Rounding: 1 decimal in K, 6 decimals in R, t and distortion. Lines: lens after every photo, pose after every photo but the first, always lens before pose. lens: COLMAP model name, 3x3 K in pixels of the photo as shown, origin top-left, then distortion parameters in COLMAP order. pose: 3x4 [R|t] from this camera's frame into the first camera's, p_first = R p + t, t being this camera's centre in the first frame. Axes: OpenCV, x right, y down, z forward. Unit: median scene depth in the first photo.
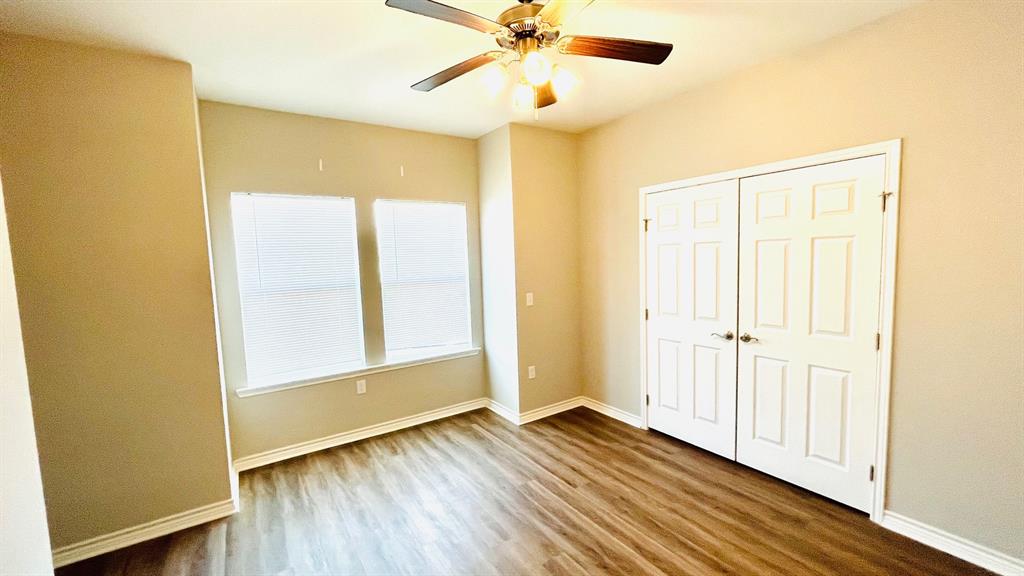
lens RADIAL K [[417.1, 0, 515.6], [0, 417.1, 291.8], [0, 0, 1]] dist [0.010582, -0.000036]
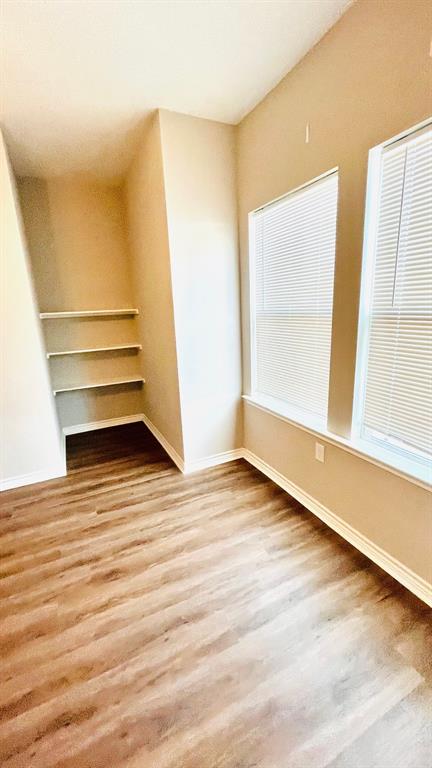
lens RADIAL K [[312.8, 0, 212.3], [0, 312.8, 381.6], [0, 0, 1]] dist [0.010582, -0.000036]
pose [[-0.143183, 0.278577, -0.949681, 0.171933], [-0.038943, 0.957239, 0.286665, -0.052570], [0.988930, 0.078029, -0.126212, 0.938163]]
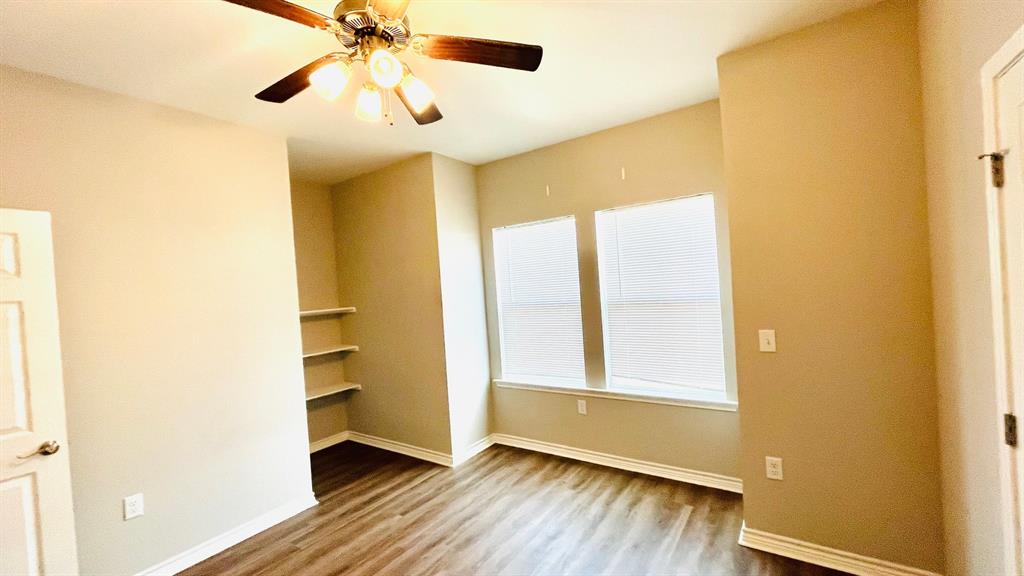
lens RADIAL K [[417.1, 0, 508.9], [0, 417.1, 293.6], [0, 0, 1]] dist [0.010582, -0.000036]
pose [[0.365765, 0.027738, -0.930294, 0.506448], [-0.029932, 0.999389, 0.018029, -0.053787], [0.930226, 0.021251, 0.366372, 0.515584]]
